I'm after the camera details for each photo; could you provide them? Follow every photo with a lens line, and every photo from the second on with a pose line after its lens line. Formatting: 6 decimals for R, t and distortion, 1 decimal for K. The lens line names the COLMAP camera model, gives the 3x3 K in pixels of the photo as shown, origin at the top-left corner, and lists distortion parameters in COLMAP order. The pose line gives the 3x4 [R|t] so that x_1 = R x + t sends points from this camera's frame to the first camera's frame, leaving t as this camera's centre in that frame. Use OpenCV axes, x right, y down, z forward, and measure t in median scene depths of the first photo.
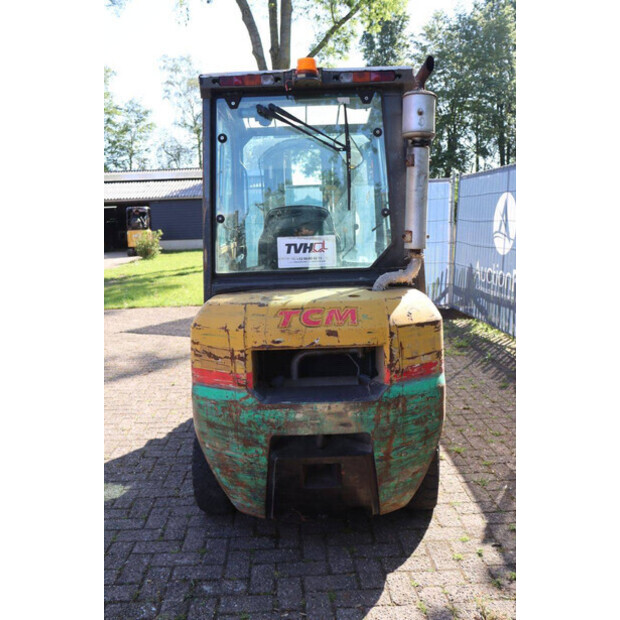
lens RADIAL K [[584.8, 0, 310.0], [0, 584.8, 310.0], [0, 0, 1]] dist [-0.116590, 0.167360]
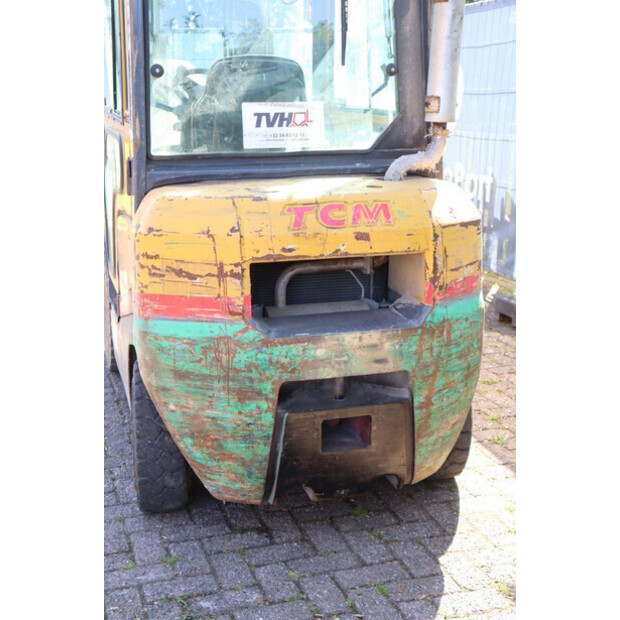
lens RADIAL K [[905.6, 0, 310.0], [0, 905.6, 310.0], [0, 0, 1]] dist [0.037915, 0.062585]
pose [[0.962154, -0.037692, 0.269886, -0.312311], [0.015846, 0.996451, 0.082672, 0.034548], [-0.272044, -0.075266, 0.959337, -0.065387]]
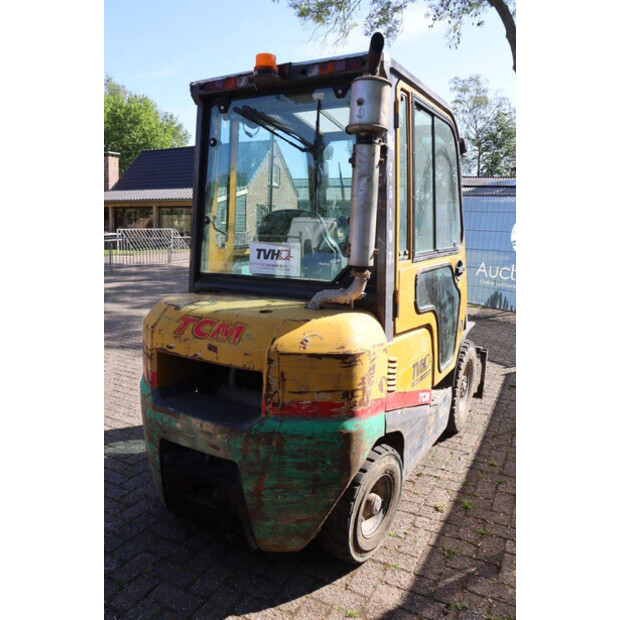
lens RADIAL K [[506.0, 0, 310.0], [0, 506.0, 310.0], [0, 0, 1]] dist [-0.166093, 0.148235]
pose [[0.864545, 0.133132, -0.484600, 0.518677], [-0.121799, 0.991032, 0.054967, -0.078357], [0.487572, 0.011502, 0.873007, 0.353724]]
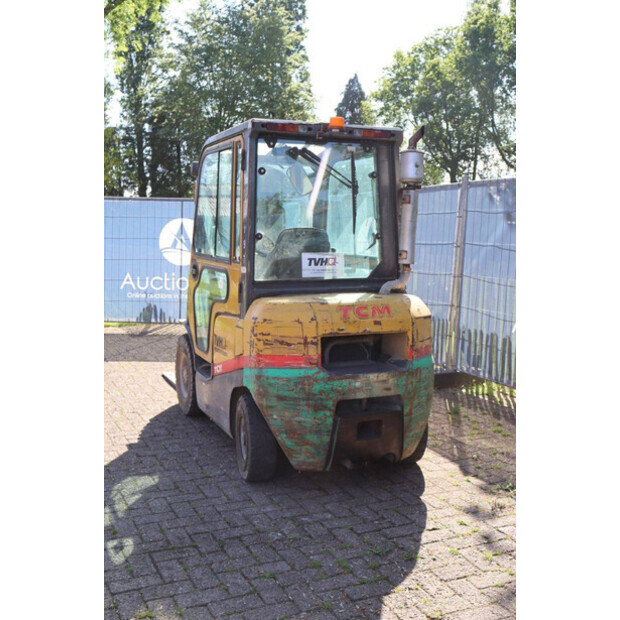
lens RADIAL K [[703.5, 0, 310.0], [0, 703.5, 310.0], [0, 0, 1]] dist [-0.000650, 0.004413]
pose [[0.923843, -0.003478, 0.382756, -0.703355], [0.022682, 0.998699, -0.045670, 0.076868], [-0.382100, 0.050873, 0.922720, -0.450439]]
